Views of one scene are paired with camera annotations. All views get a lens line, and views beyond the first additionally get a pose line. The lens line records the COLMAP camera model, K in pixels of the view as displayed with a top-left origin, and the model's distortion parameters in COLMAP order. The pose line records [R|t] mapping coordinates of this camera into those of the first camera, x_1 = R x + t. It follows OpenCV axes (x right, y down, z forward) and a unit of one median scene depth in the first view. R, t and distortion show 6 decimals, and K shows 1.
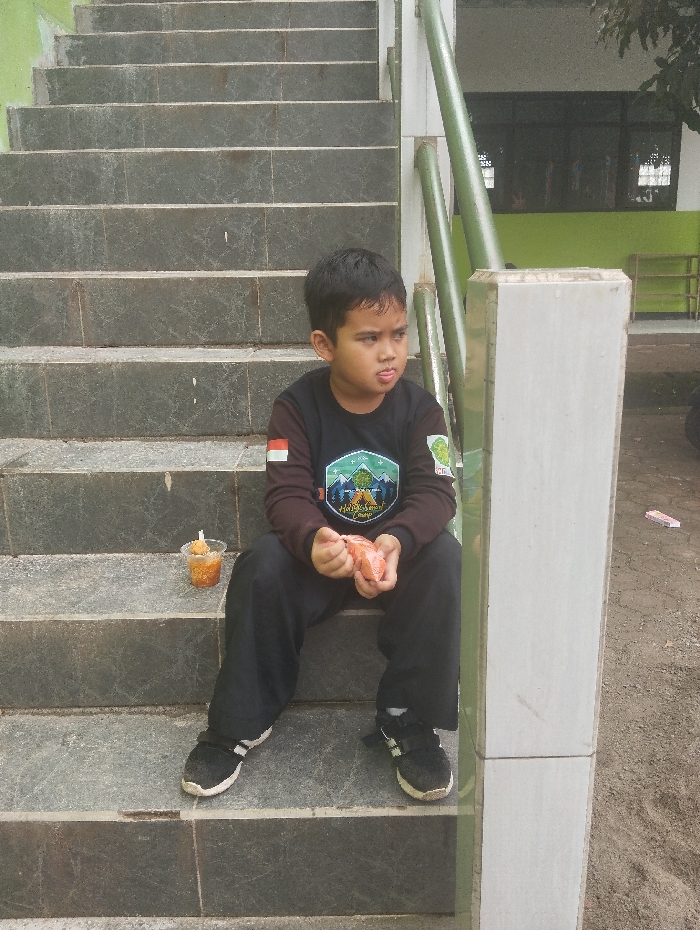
lens RADIAL K [[750.6, 0, 349.5], [0, 750.6, 469.4], [0, 0, 1]] dist [0.085898, -0.166707]
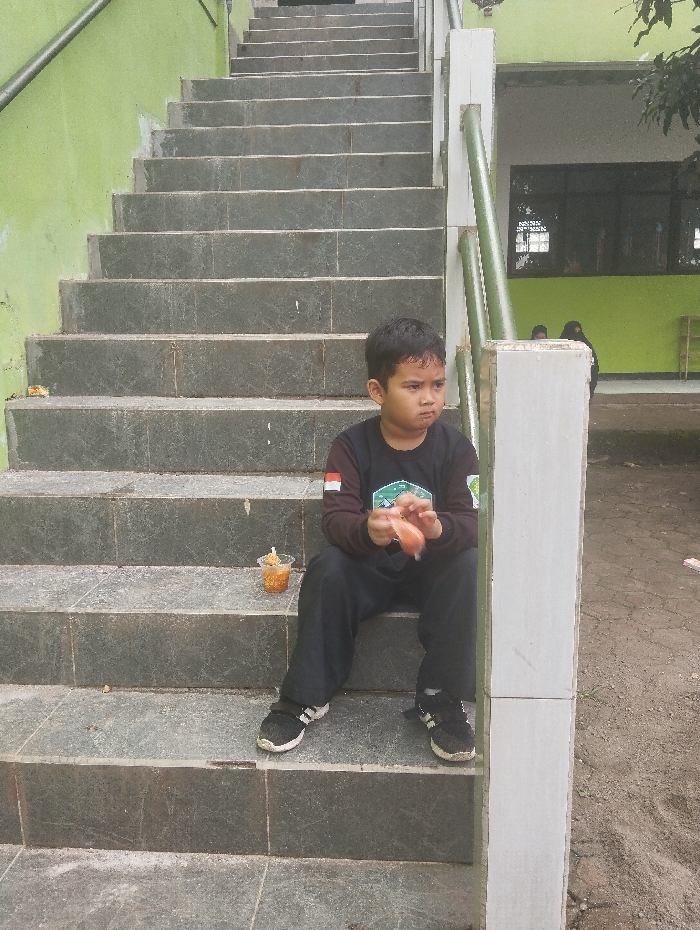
lens RADIAL K [[750.6, 0, 349.5], [0, 750.6, 469.4], [0, 0, 1]] dist [0.085898, -0.166707]
pose [[0.997211, 0.017574, -0.072538, 0.009235], [-0.022897, 0.997054, -0.073207, 0.040943], [0.071038, 0.074664, 0.994675, -0.191617]]
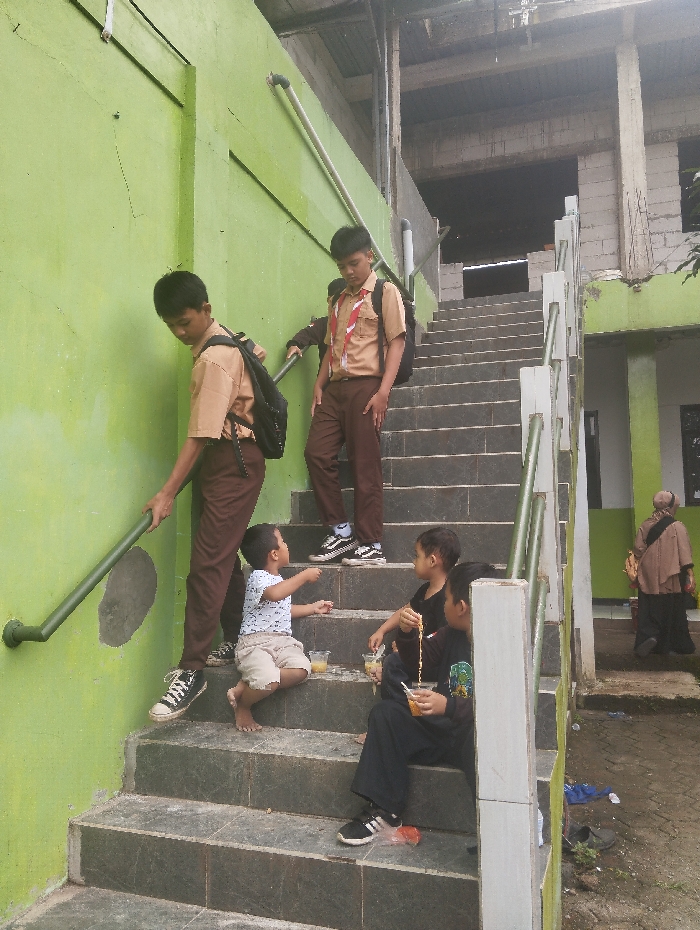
lens RADIAL K [[750.6, 0, 349.5], [0, 750.6, 469.4], [0, 0, 1]] dist [0.085898, -0.166707]
pose [[0.942172, -0.022814, -0.334352, 0.289409], [-0.096740, 0.936694, -0.336520, 0.131845], [0.320862, 0.349405, 0.880320, -0.694936]]
